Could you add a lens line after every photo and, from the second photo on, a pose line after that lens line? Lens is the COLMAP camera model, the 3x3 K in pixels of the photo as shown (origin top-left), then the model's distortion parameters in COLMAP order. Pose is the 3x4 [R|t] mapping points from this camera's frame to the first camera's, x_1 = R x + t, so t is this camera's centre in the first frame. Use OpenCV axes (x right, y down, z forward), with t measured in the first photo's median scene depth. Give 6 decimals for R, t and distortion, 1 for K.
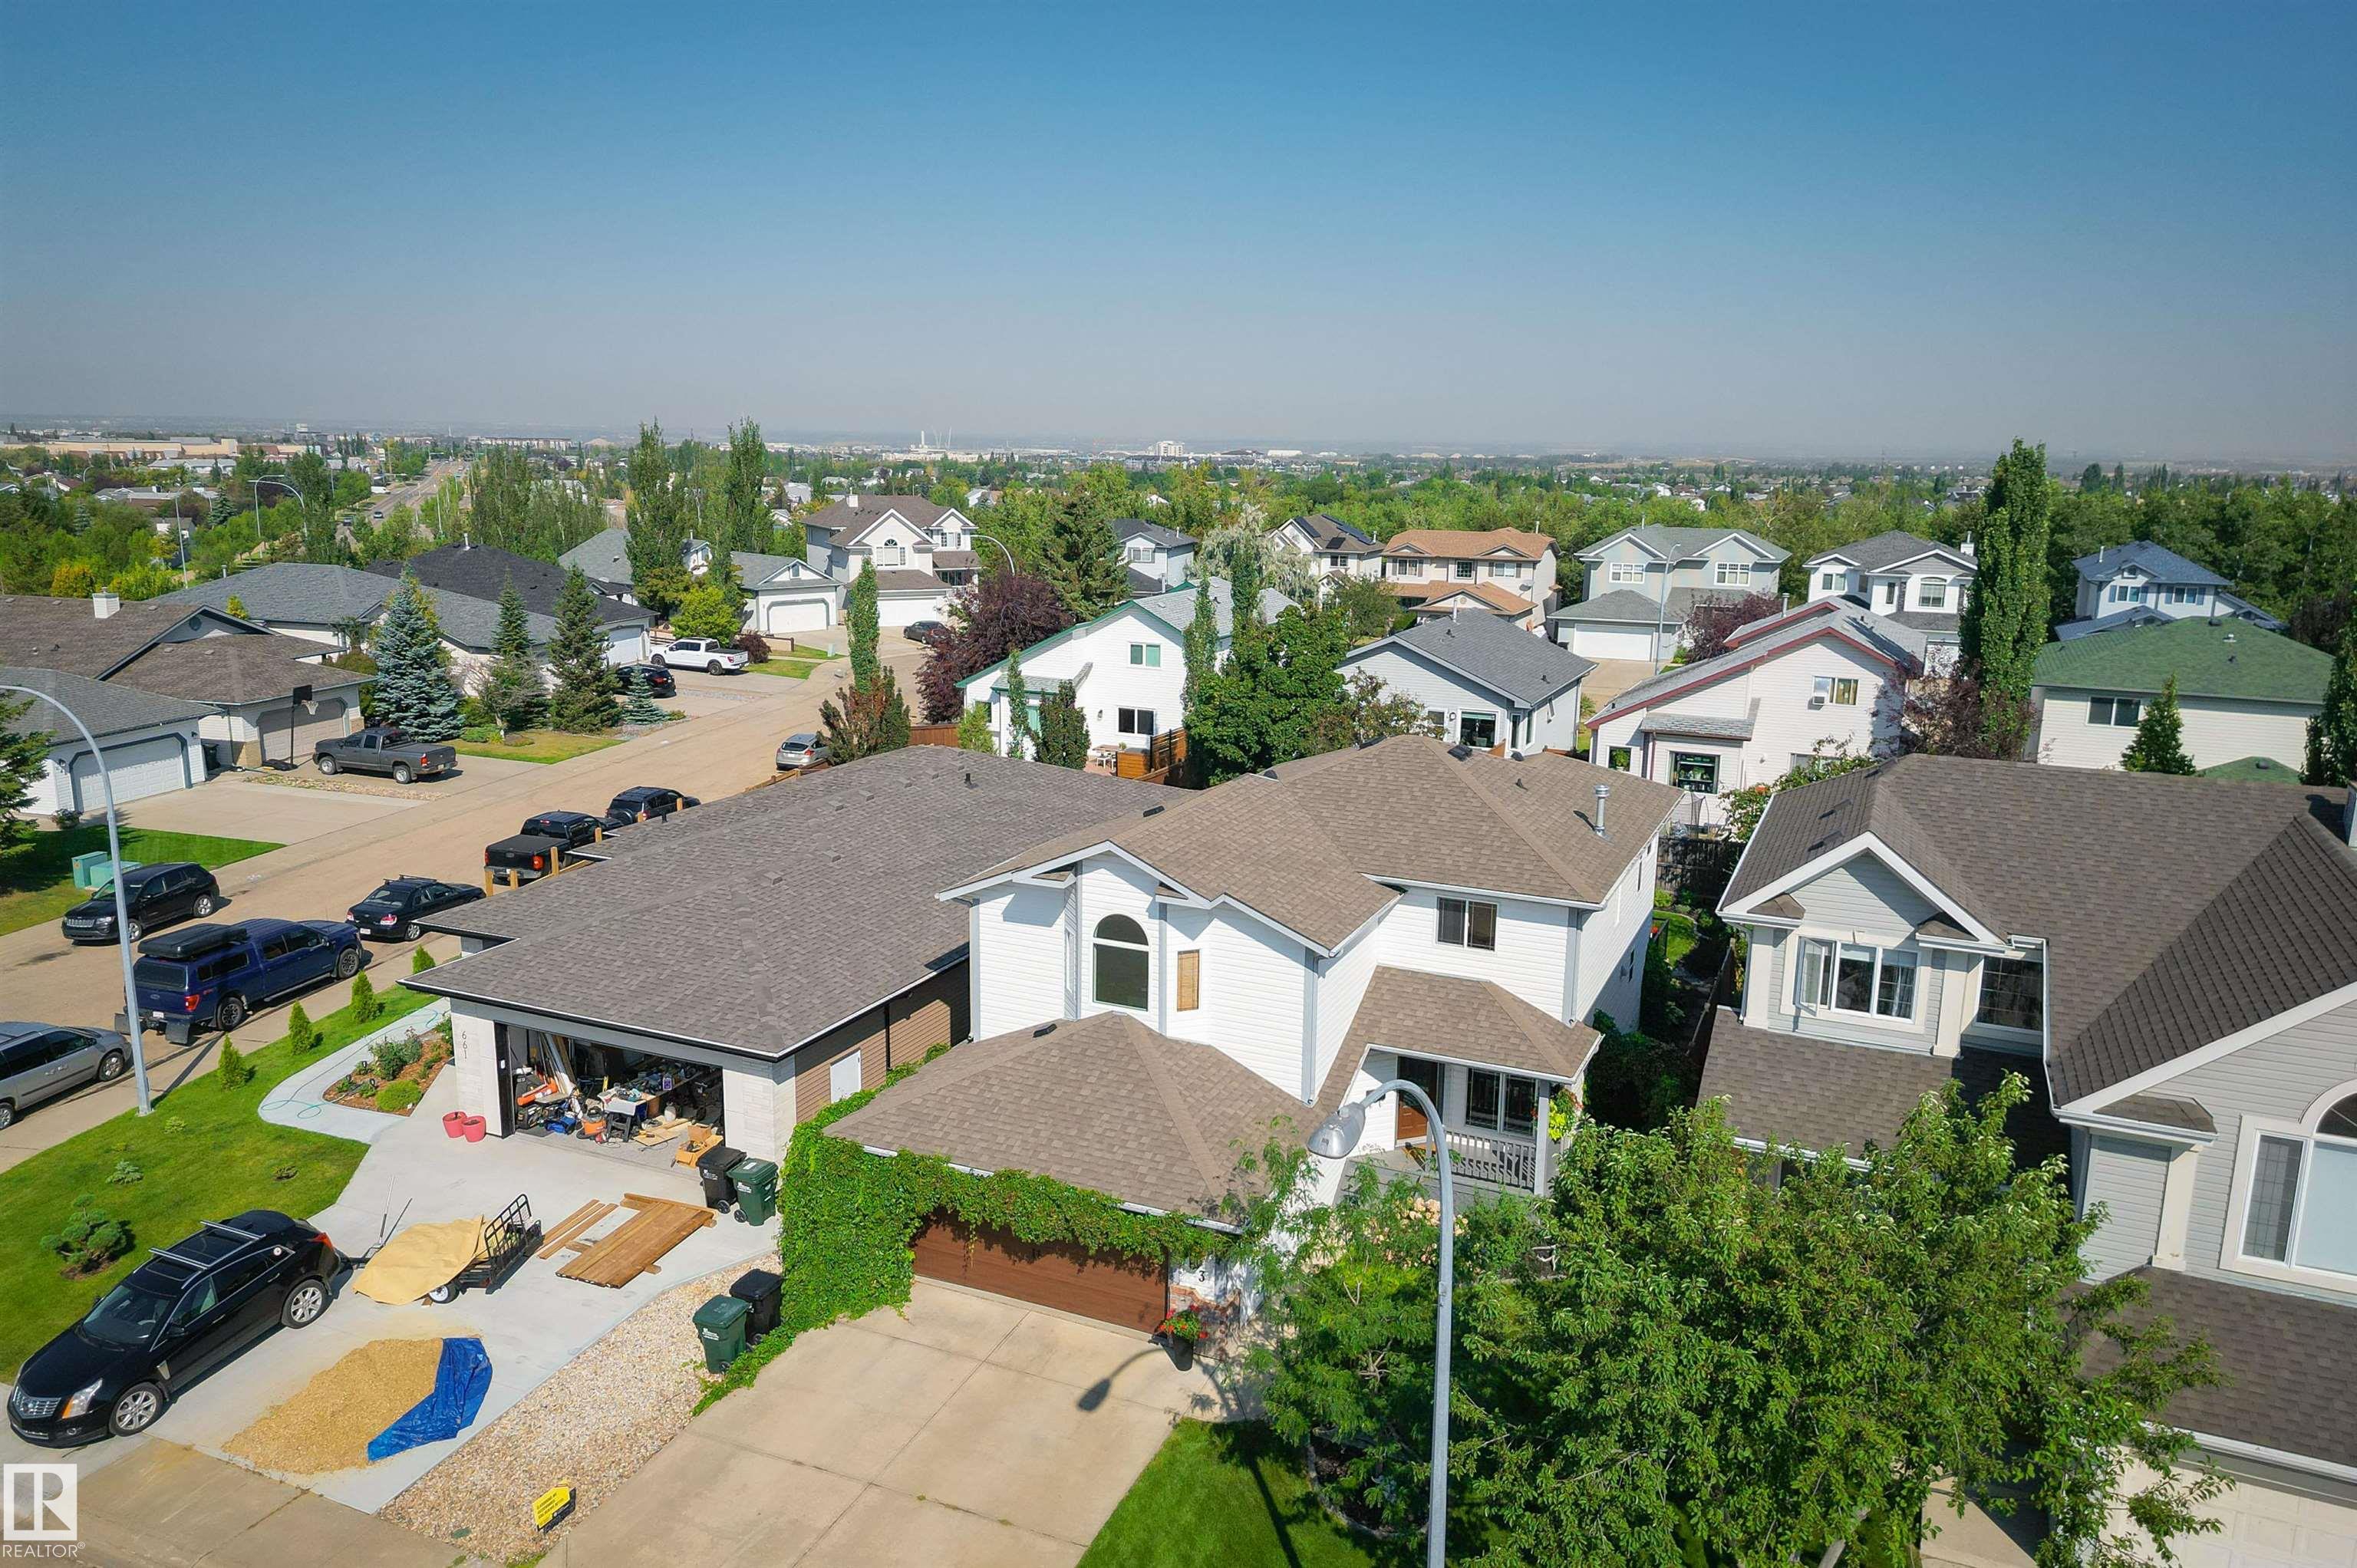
lens RADIAL K [[1632.7, 0, 1192.3], [0, 1632.7, 791.7], [0, 0, 1]] dist [0.053628, -0.036691]
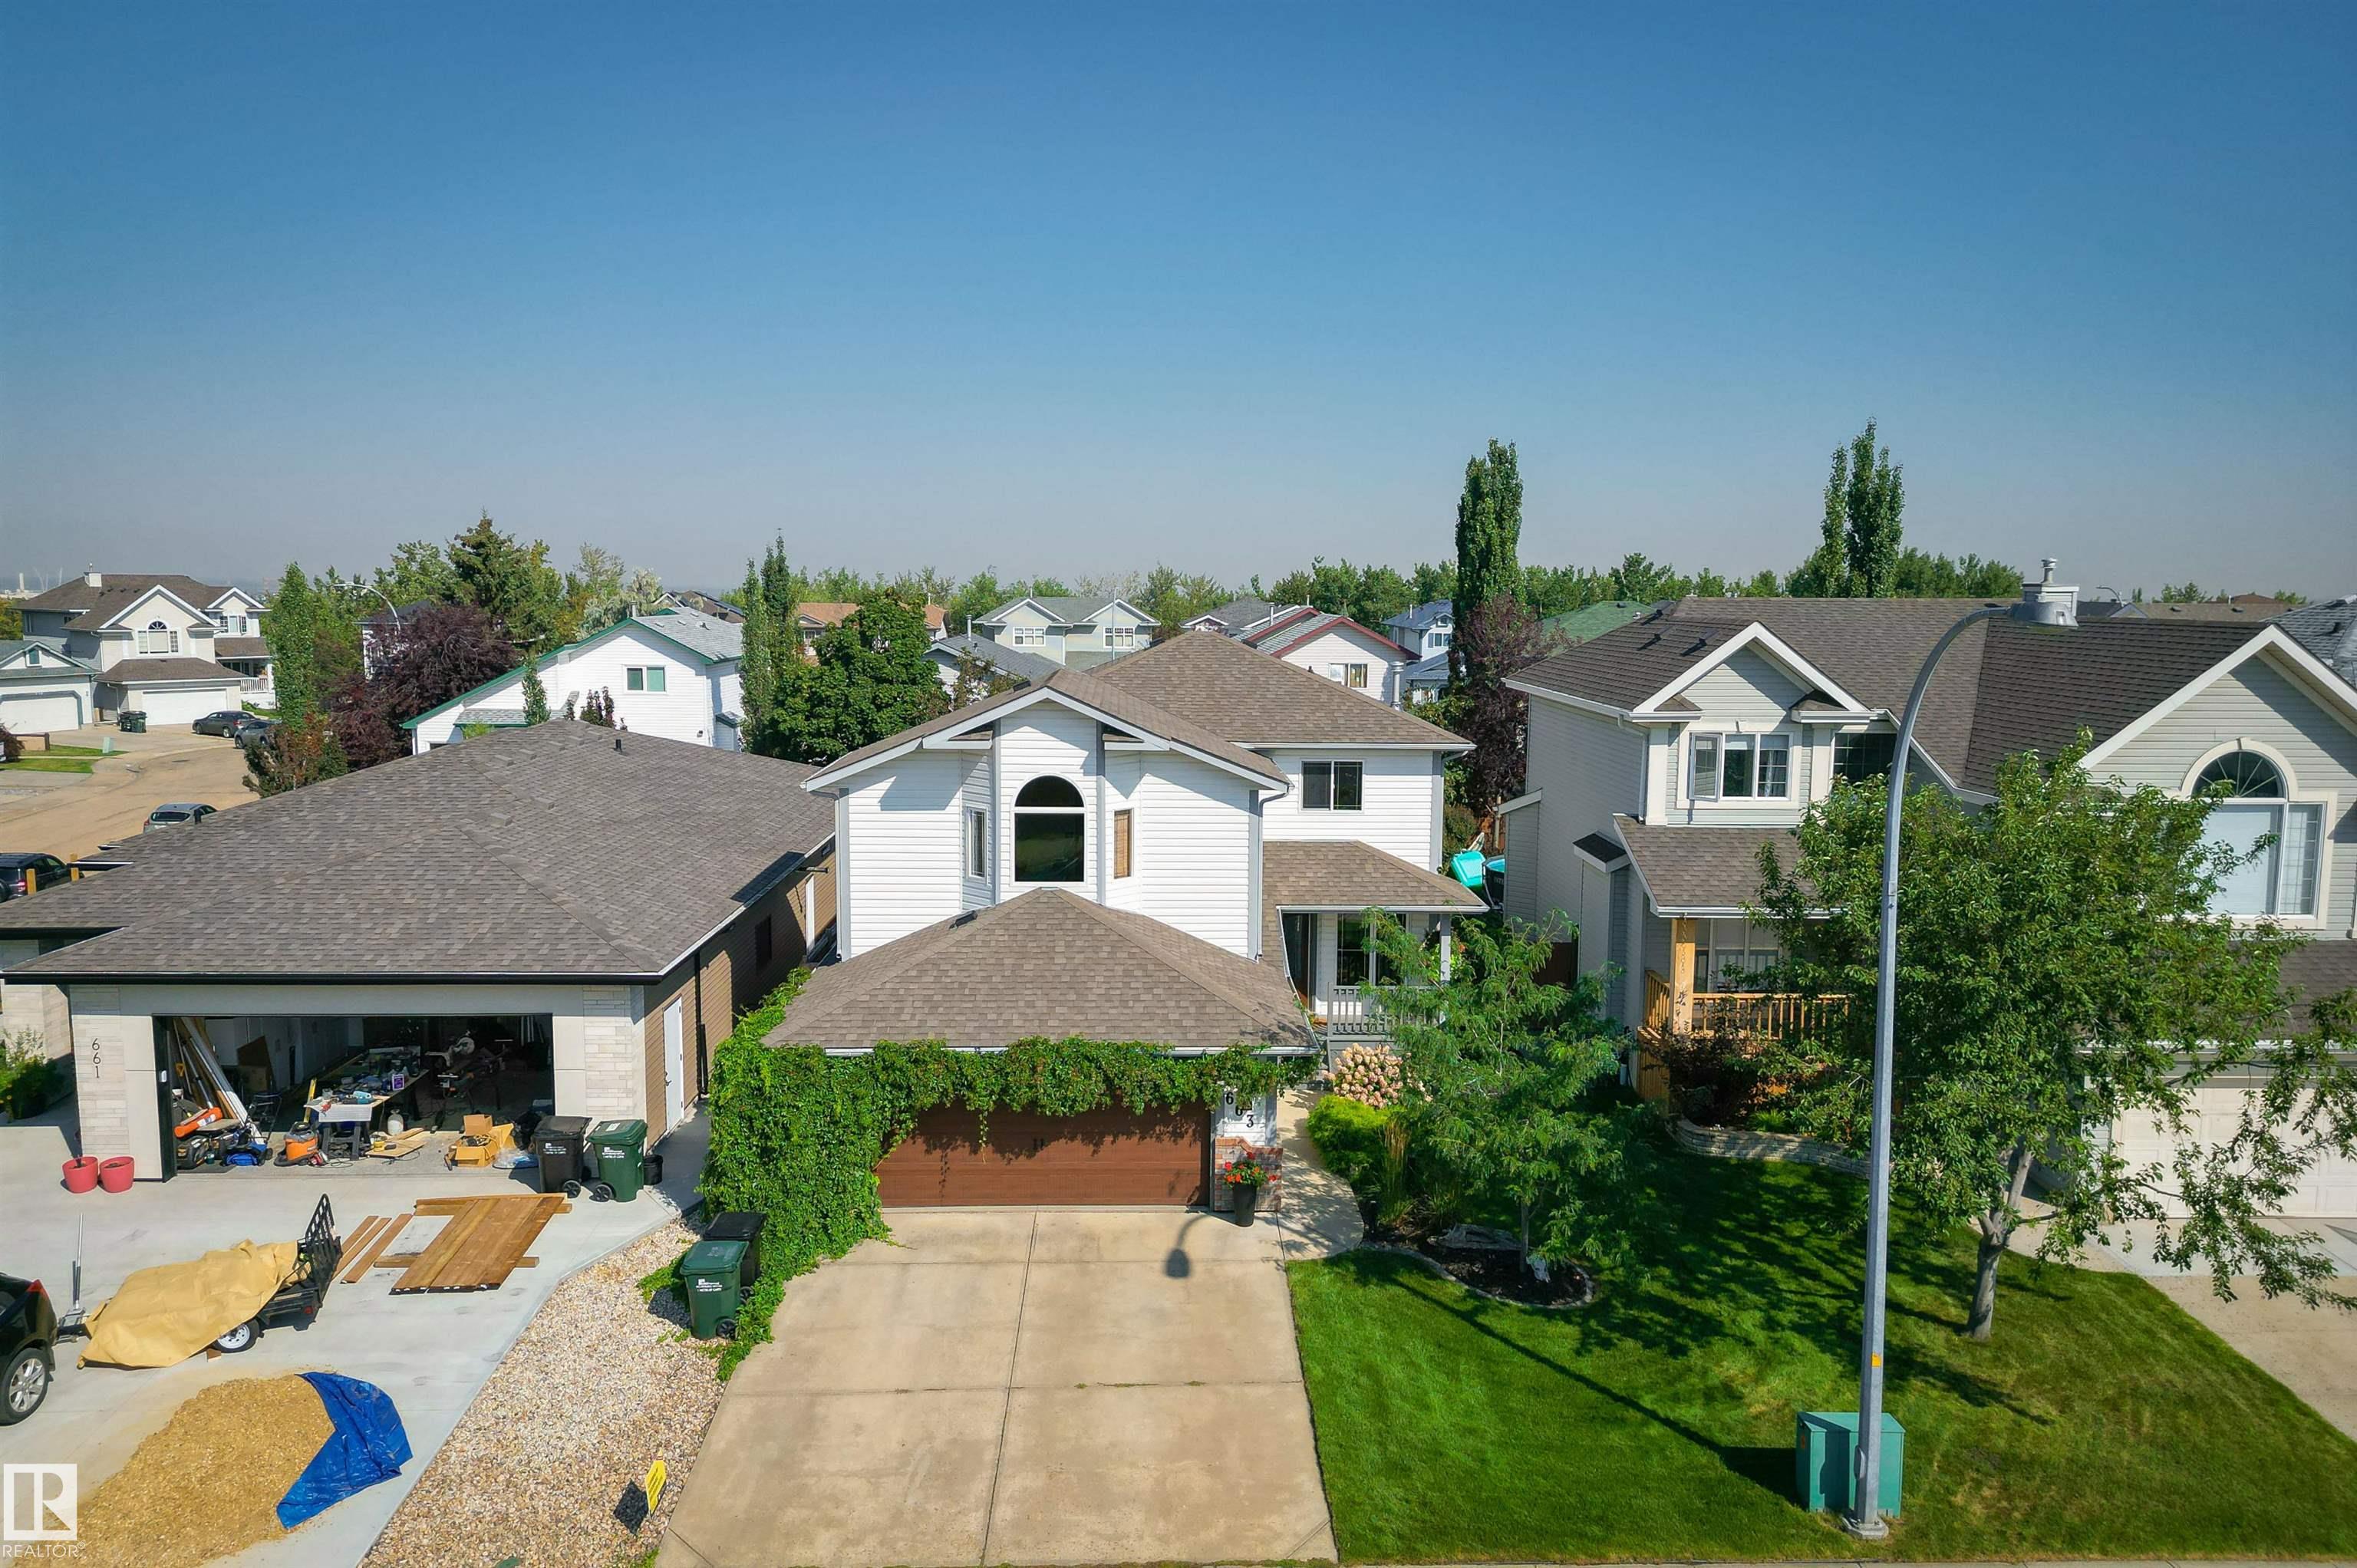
lens RADIAL K [[1632.7, 0, 1184.2], [0, 1632.7, 781.9], [0, 0, 1]] dist [0.053628, -0.036691]
pose [[0.900239, -0.056951, 0.431655, -0.362083], [0.095784, 0.993025, -0.068747, 0.145984], [-0.424729, 0.103235, 0.899415, 0.151391]]
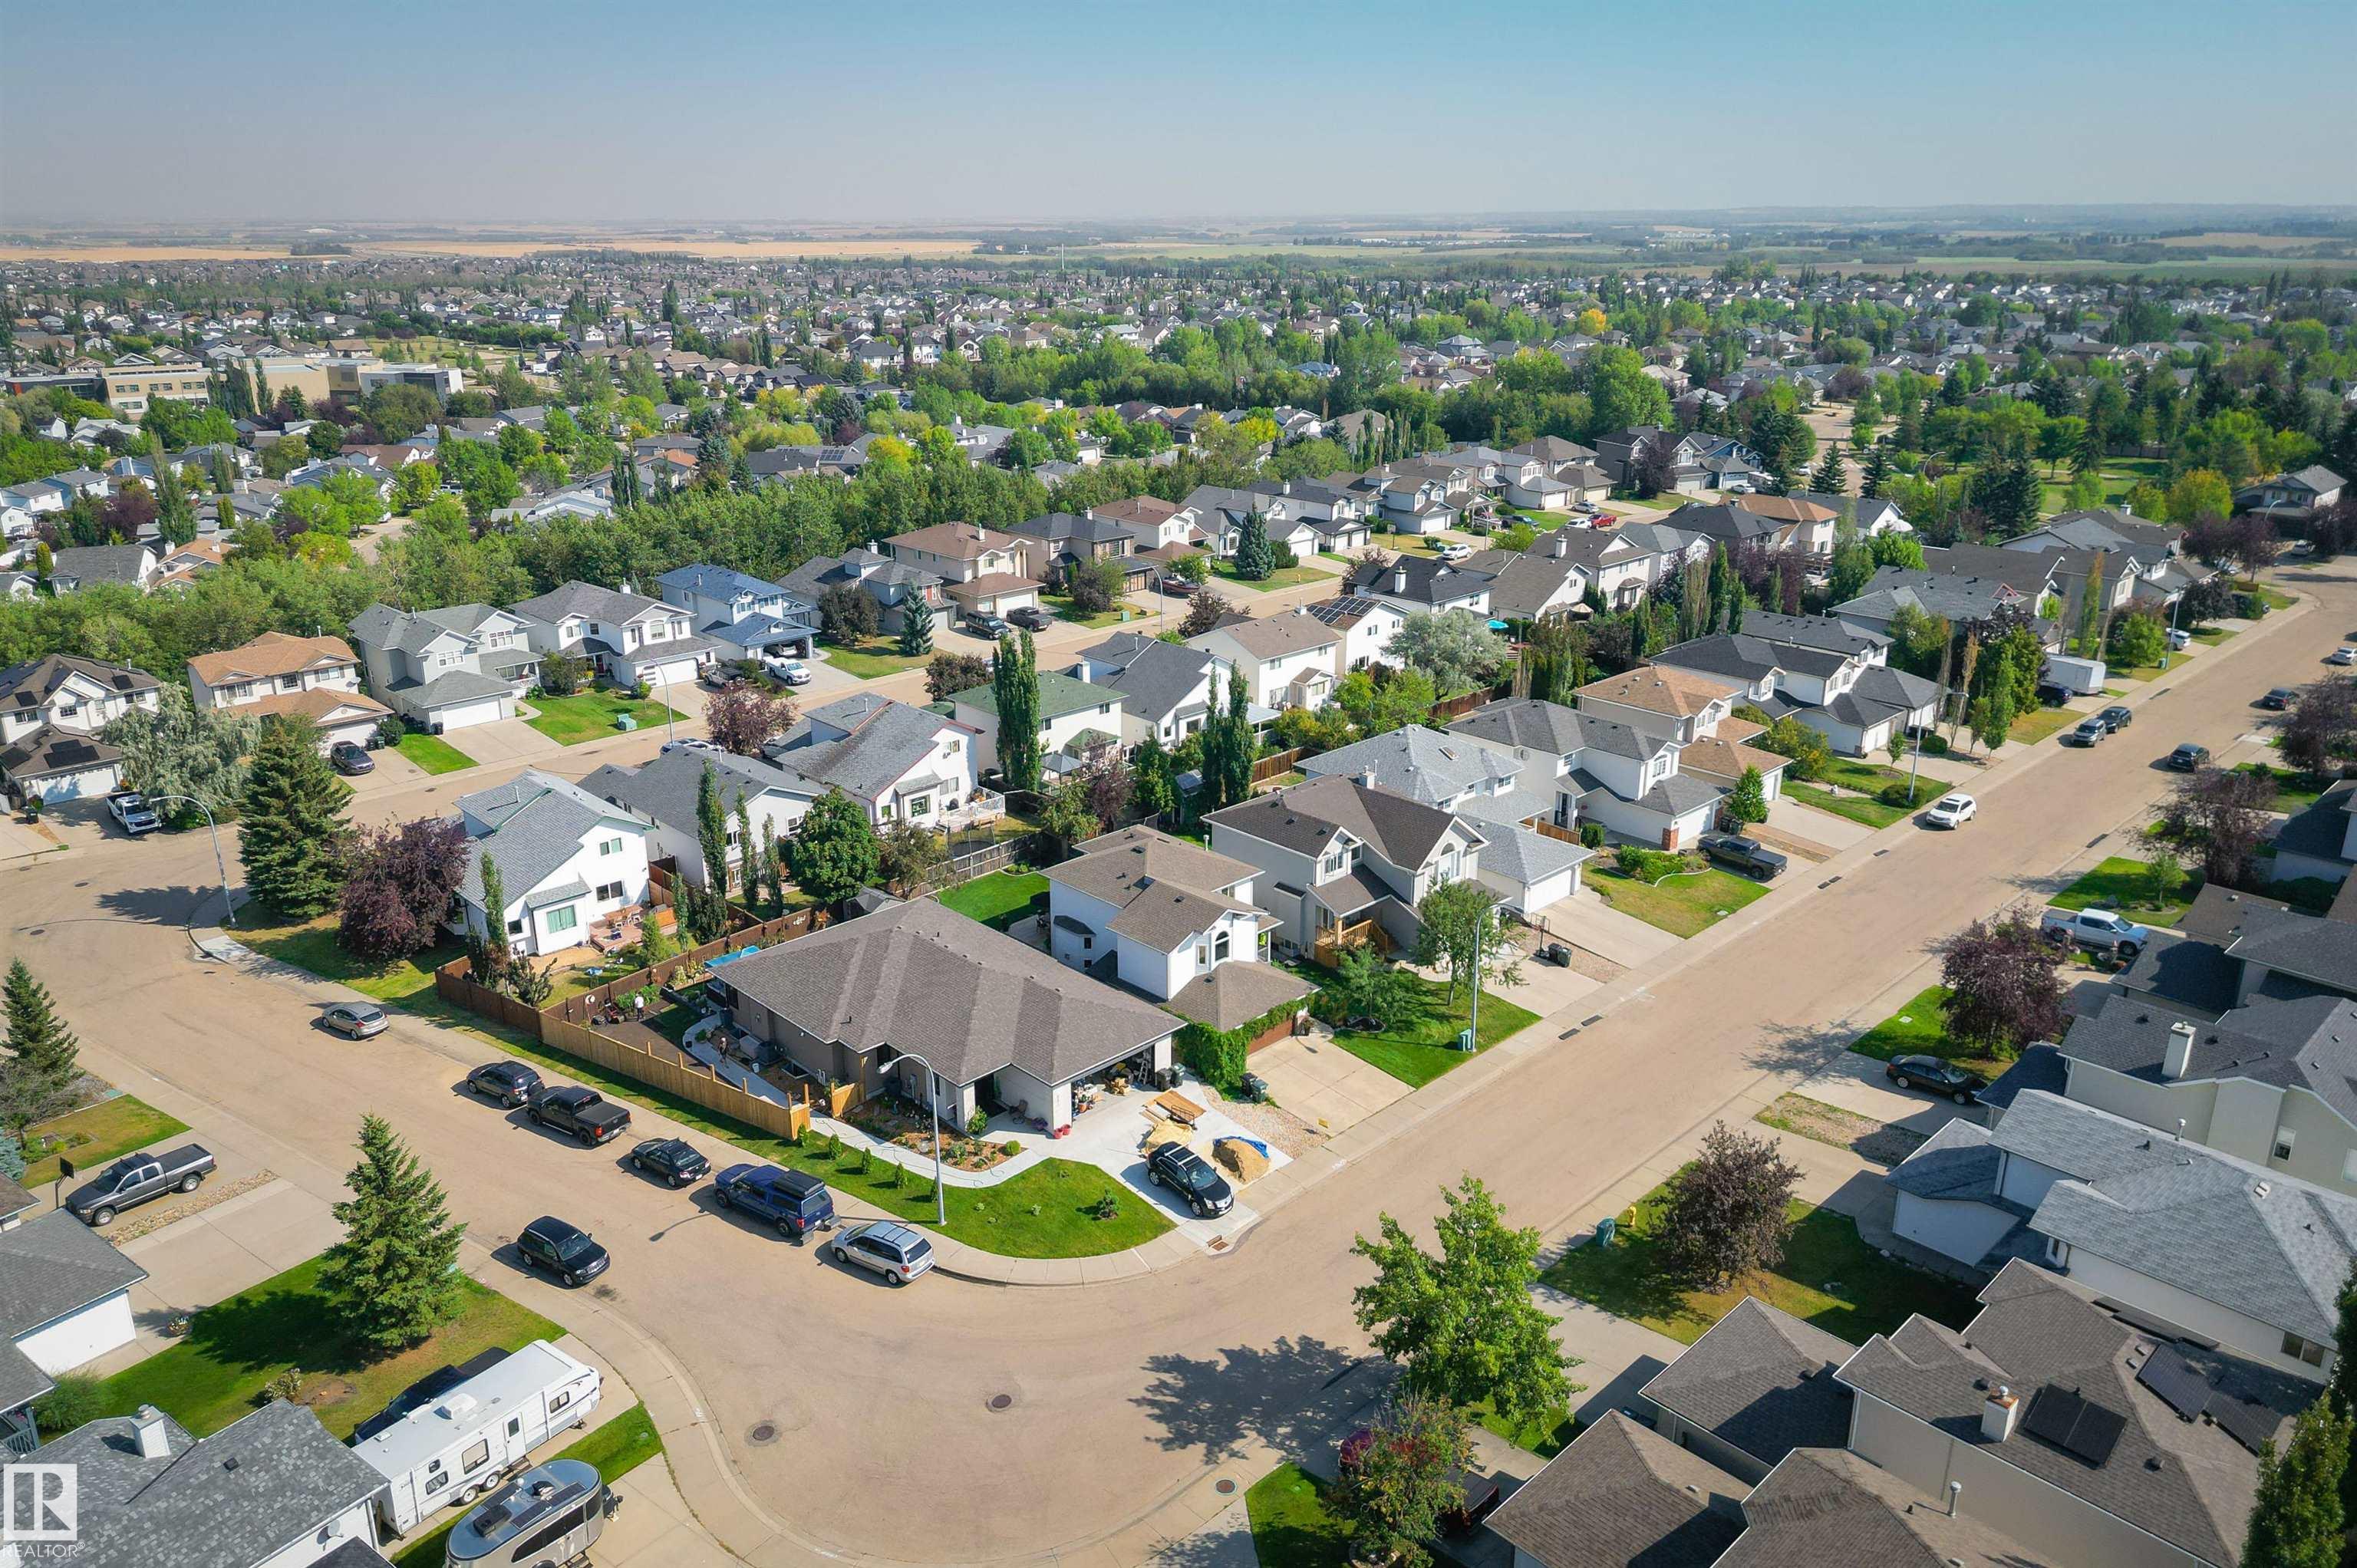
lens RADIAL K [[1632.7, 0, 1183.2], [0, 1632.7, 780.2], [0, 0, 1]] dist [0.053628, -0.036691]
pose [[0.357706, -0.315309, 0.878992, -2.645853], [0.197517, 0.945522, 0.258795, -0.990177], [-0.912707, 0.081043, 0.400497, -0.184785]]
